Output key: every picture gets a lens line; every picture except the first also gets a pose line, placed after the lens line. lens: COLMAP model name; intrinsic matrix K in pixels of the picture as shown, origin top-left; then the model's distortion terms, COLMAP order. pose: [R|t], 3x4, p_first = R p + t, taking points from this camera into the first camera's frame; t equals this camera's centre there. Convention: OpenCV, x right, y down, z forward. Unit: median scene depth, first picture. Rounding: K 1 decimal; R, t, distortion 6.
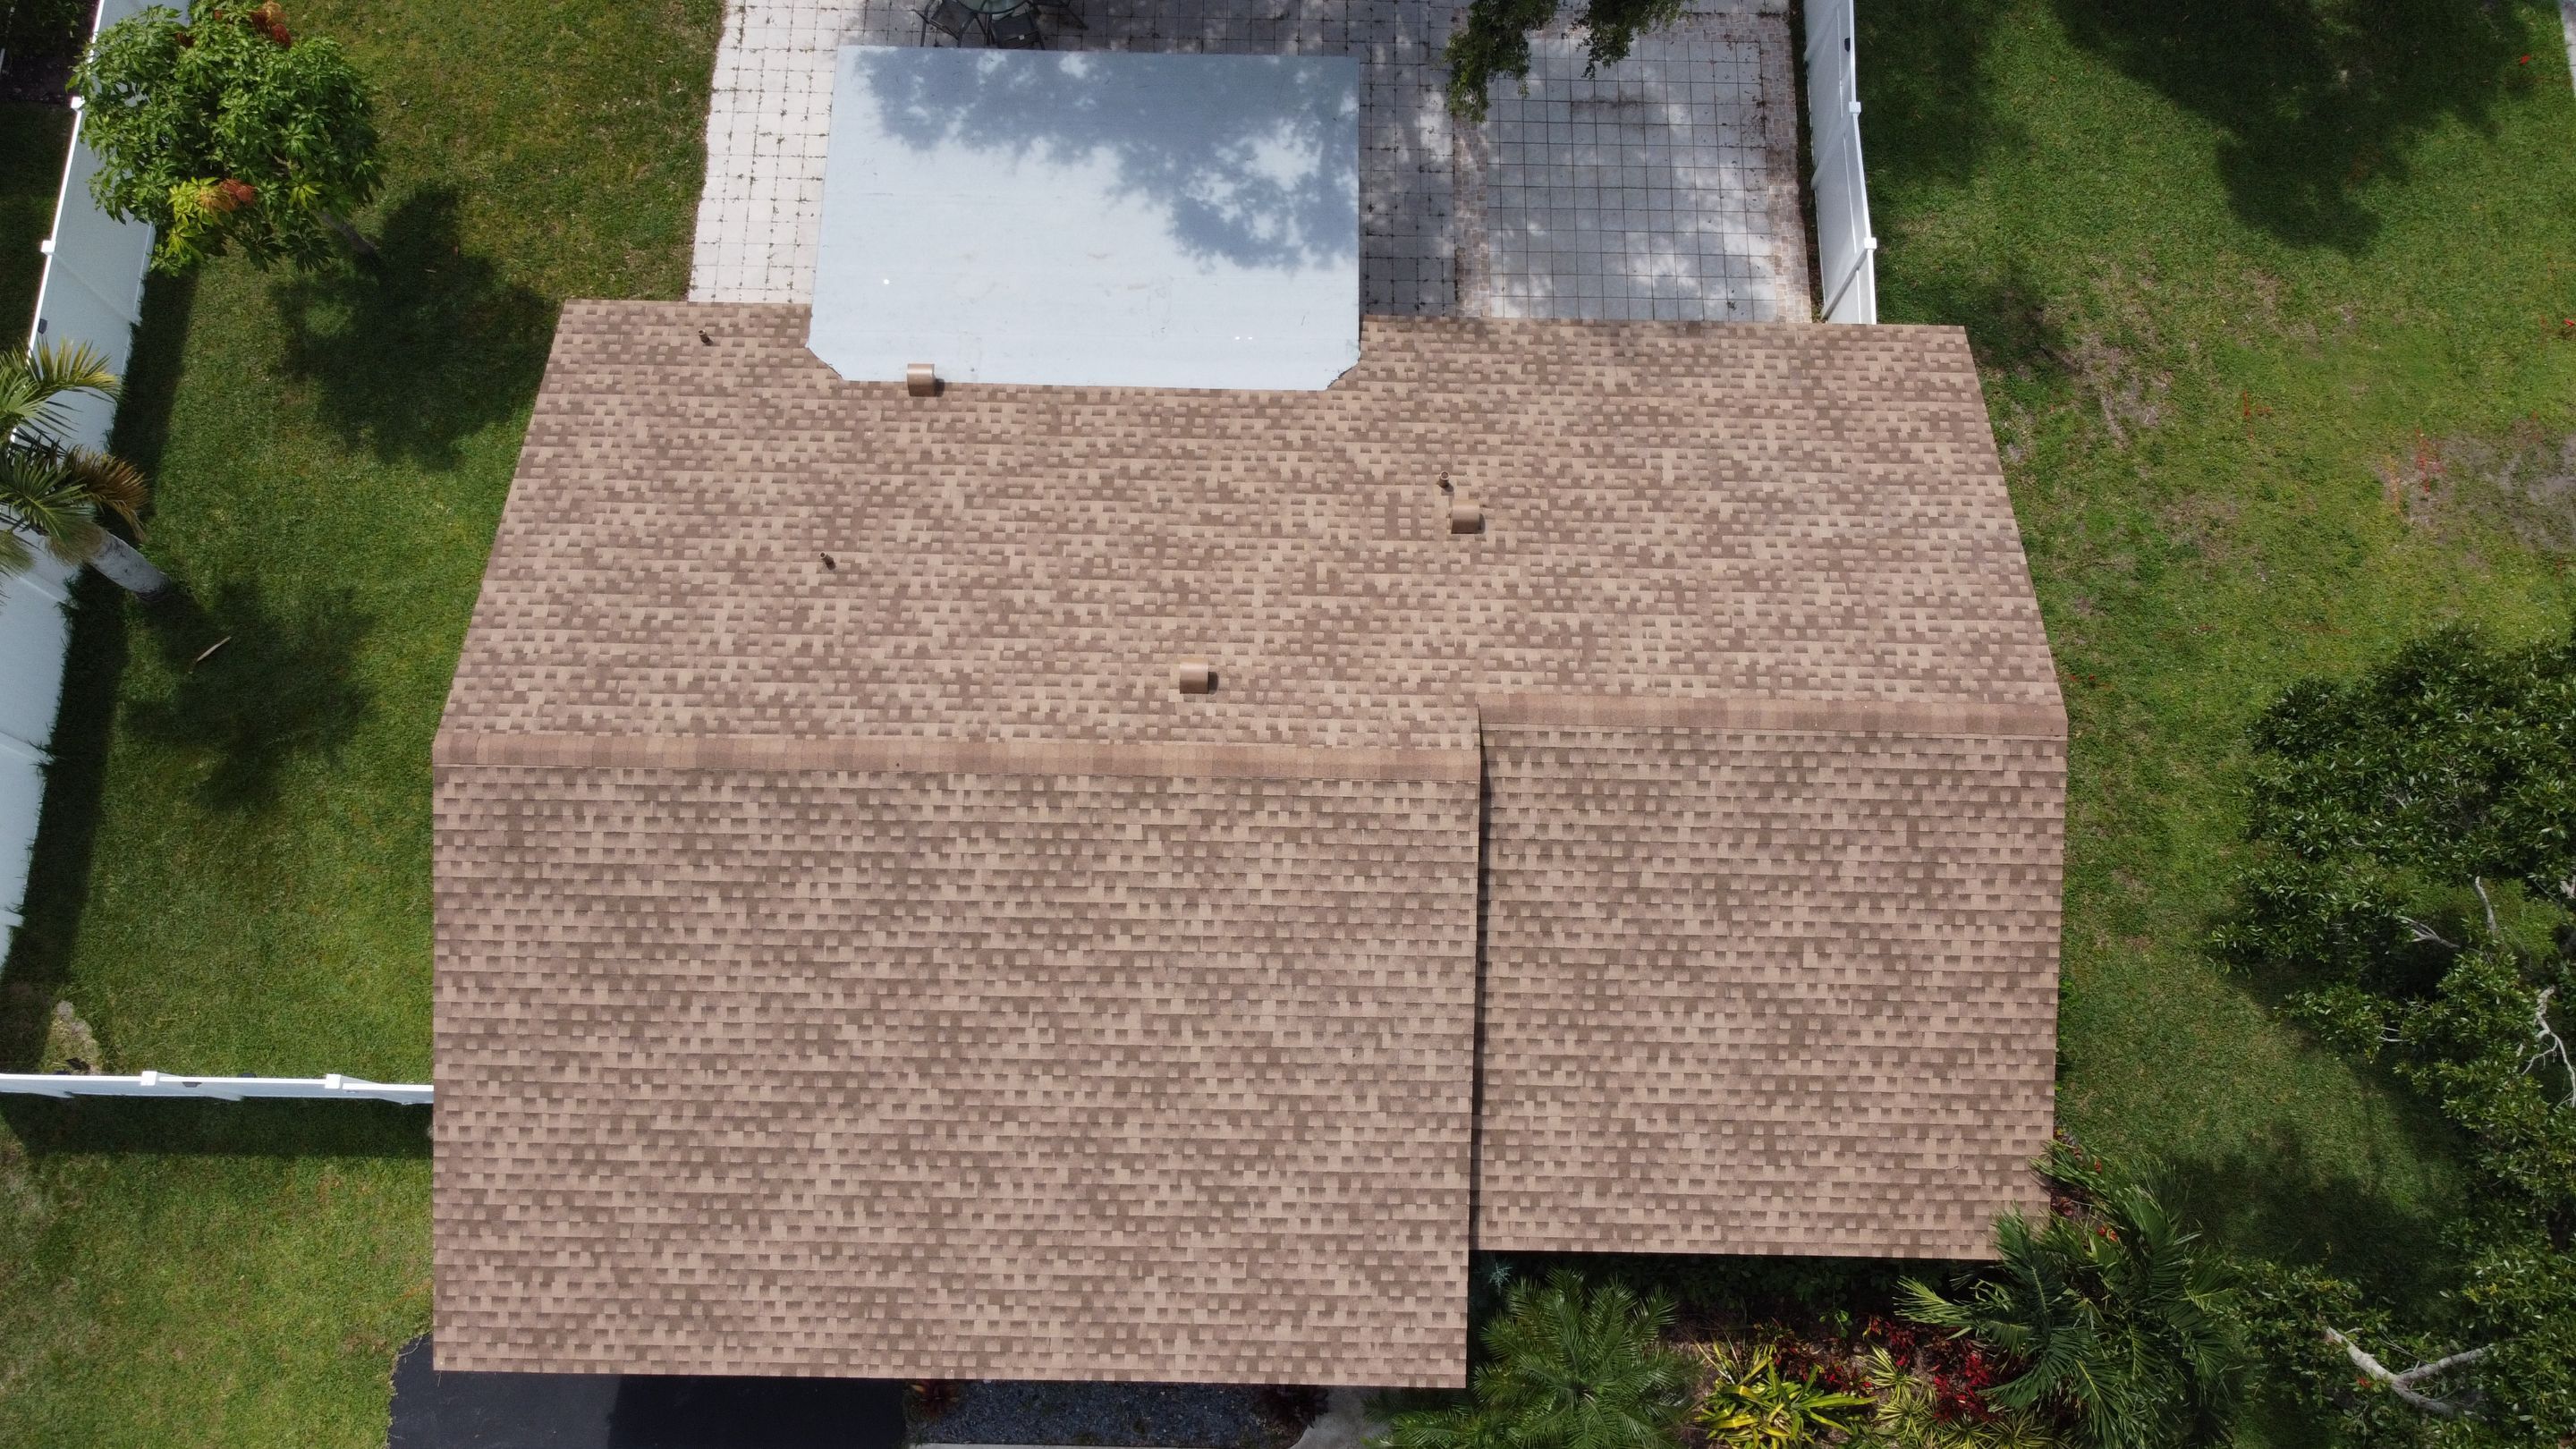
lens RADIAL K [[1958.9, 0, 1288.6], [0, 1958.9, 716.2], [0, 0, 1]] dist [0.015771, -0.029275]
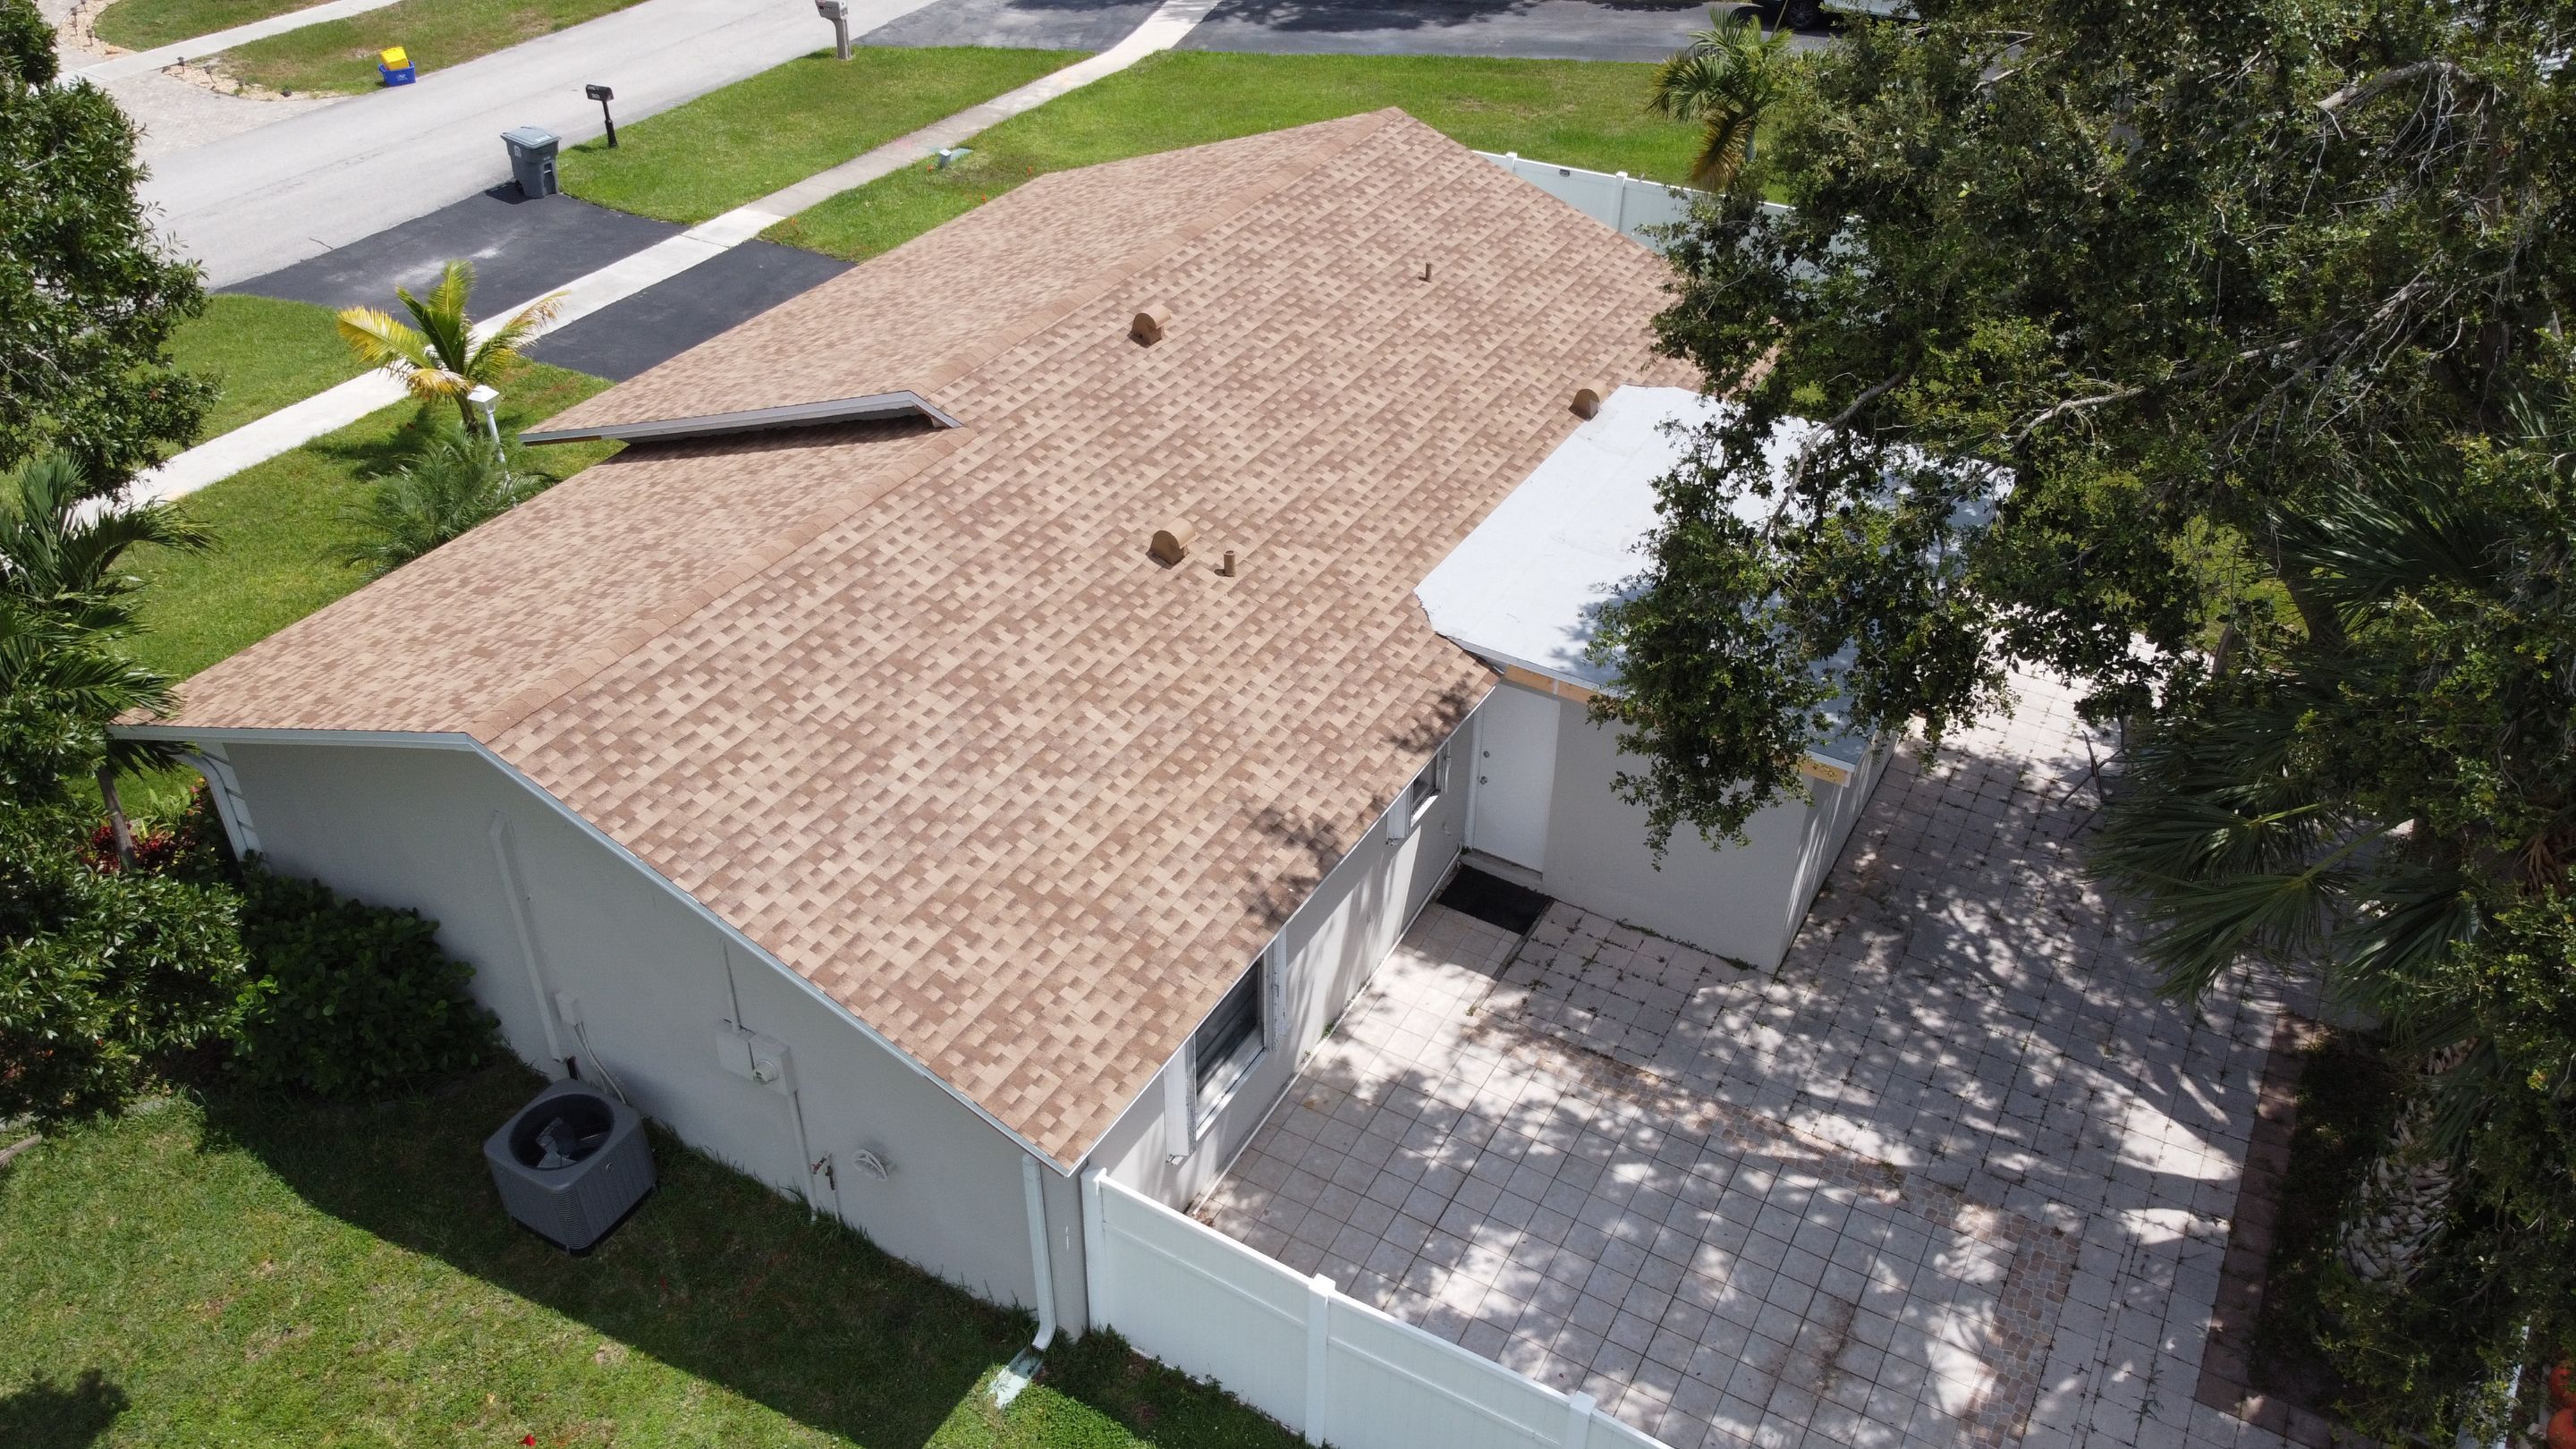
lens RADIAL K [[1958.9, 0, 1283.9], [0, 1958.9, 723.0], [0, 0, 1]] dist [0.015771, -0.029275]
pose [[-0.485419, 0.484695, -0.727625, 0.790078], [-0.844201, -0.043423, 0.534264, -0.656116], [0.227360, 0.873604, 0.430259, 0.759299]]
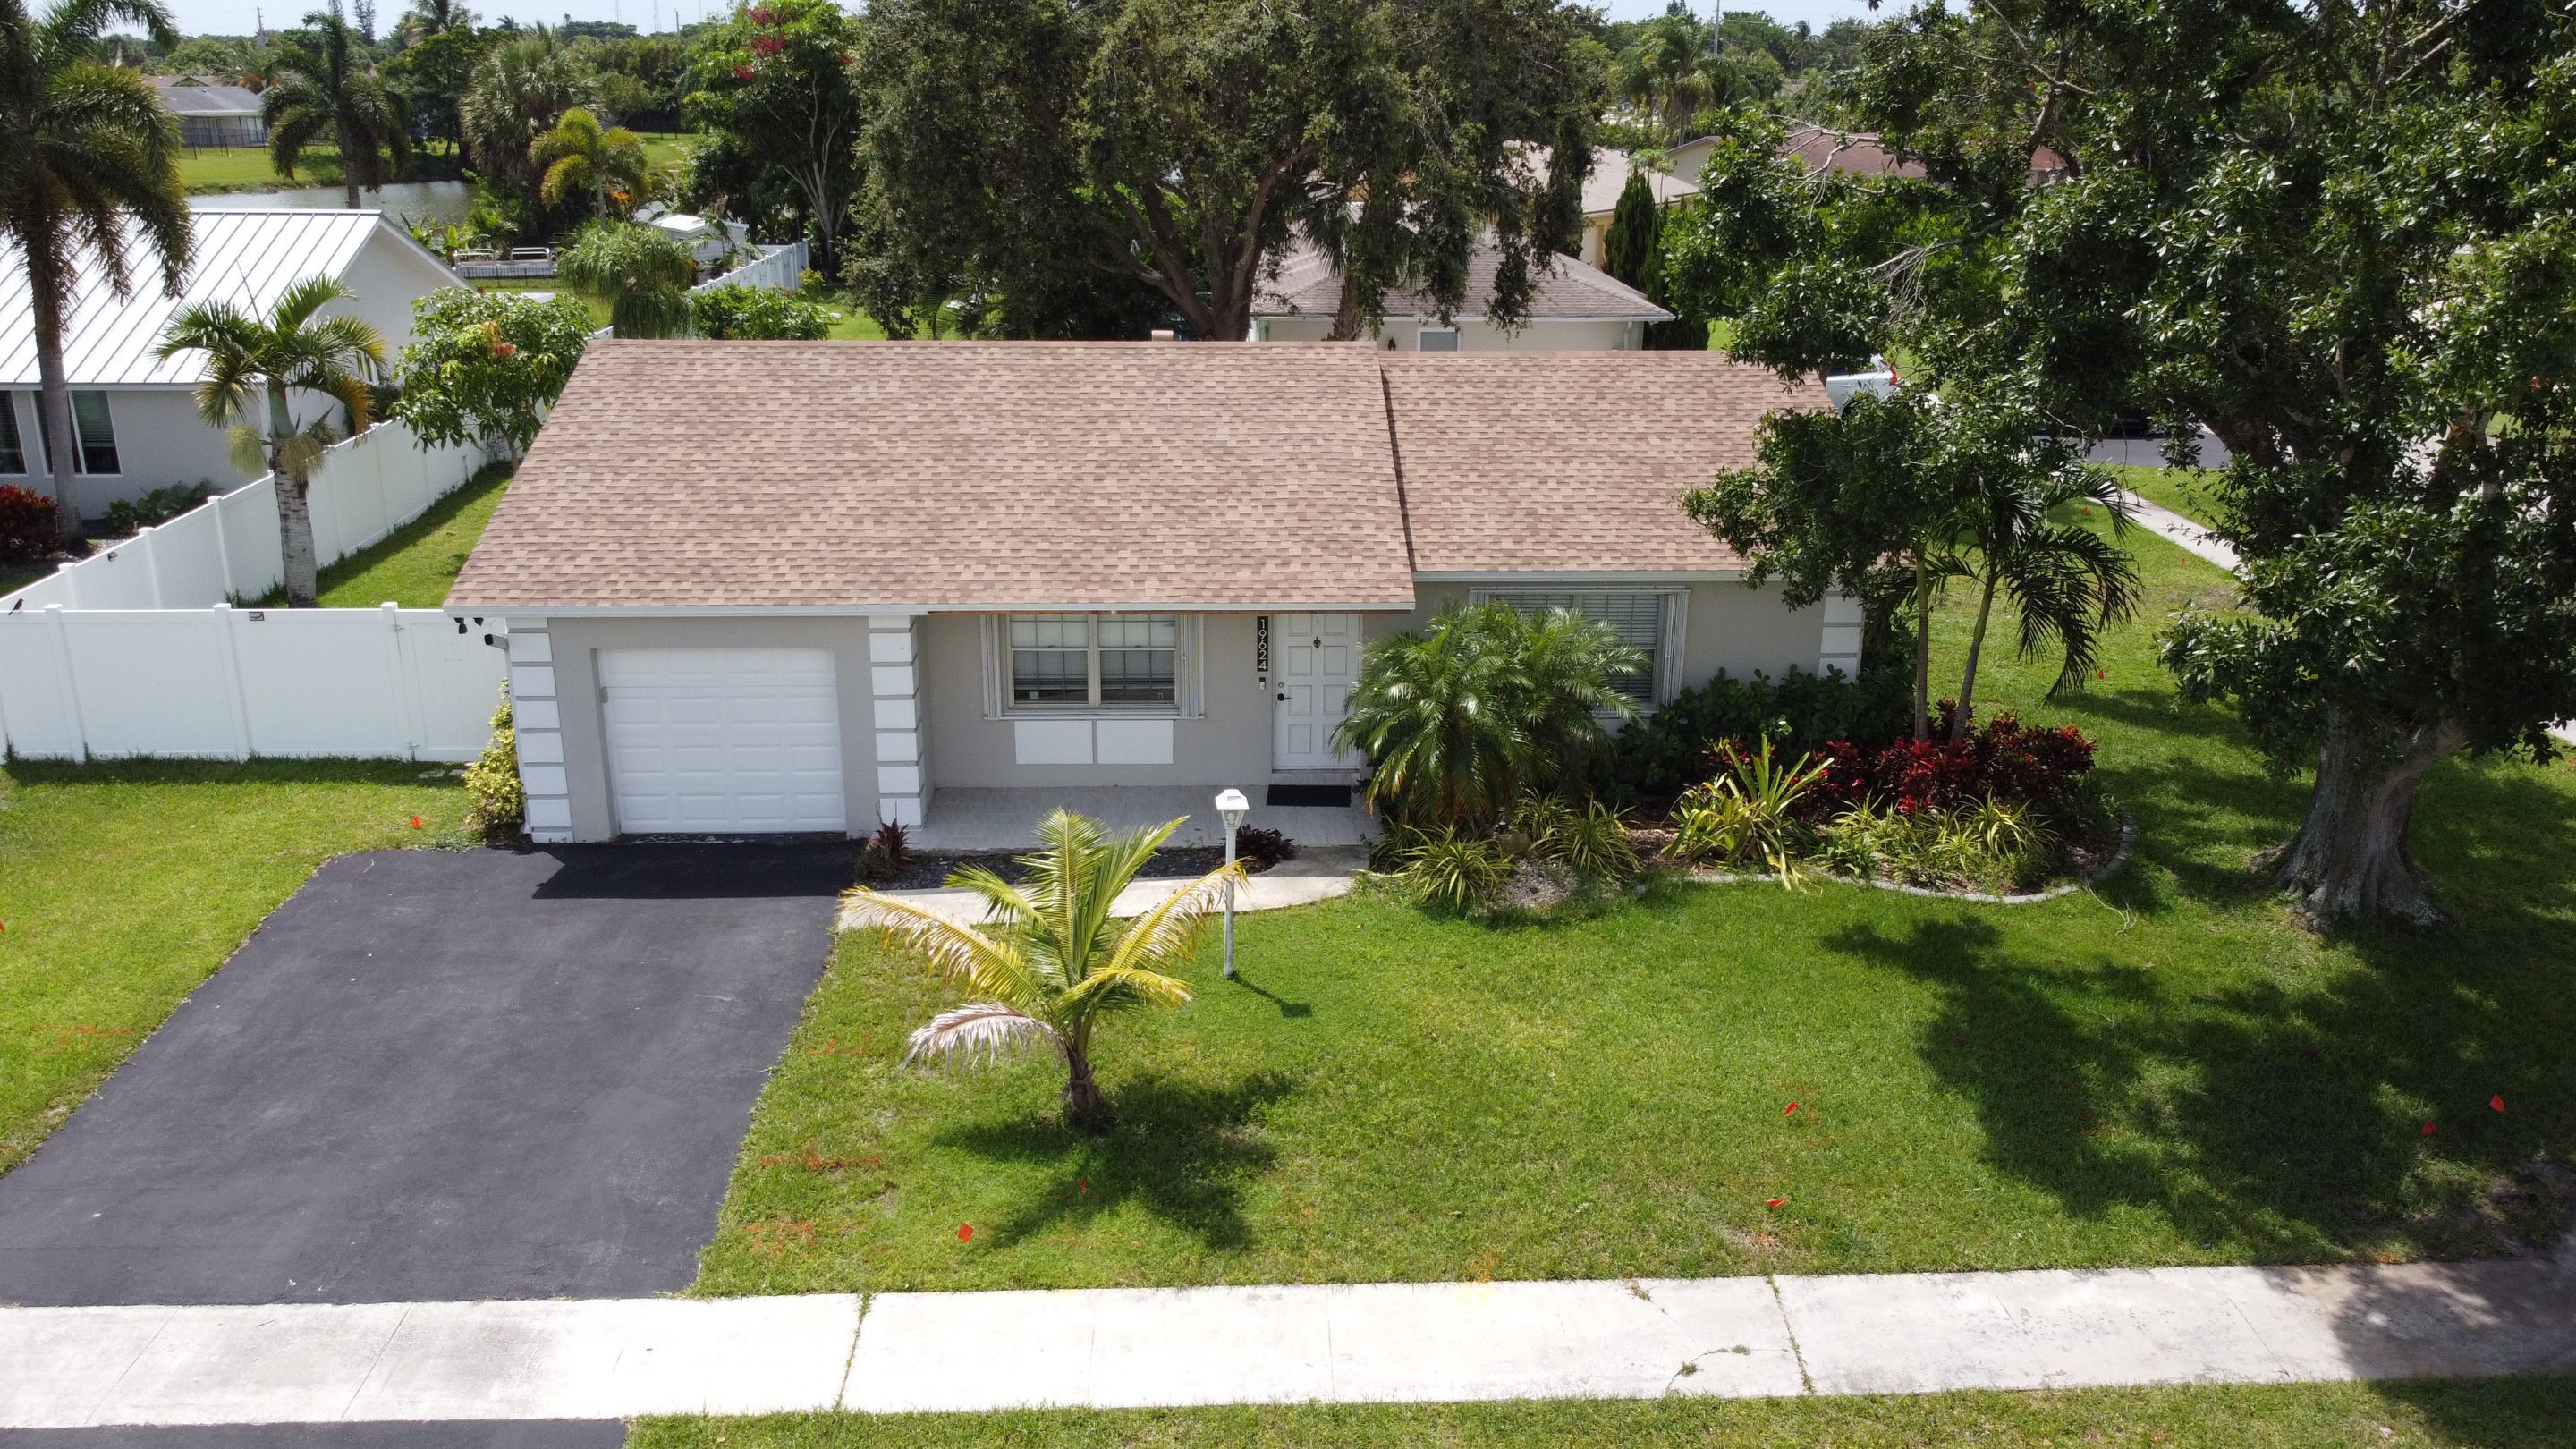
lens RADIAL K [[1958.9, 0, 1299.5], [0, 1958.9, 706.7], [0, 0, 1]] dist [0.015771, -0.029275]
pose [[0.998318, -0.024327, 0.052620, -0.031379], [0.057222, 0.558964, -0.827215, 1.264428], [-0.009289, 0.828835, 0.559416, 0.449339]]
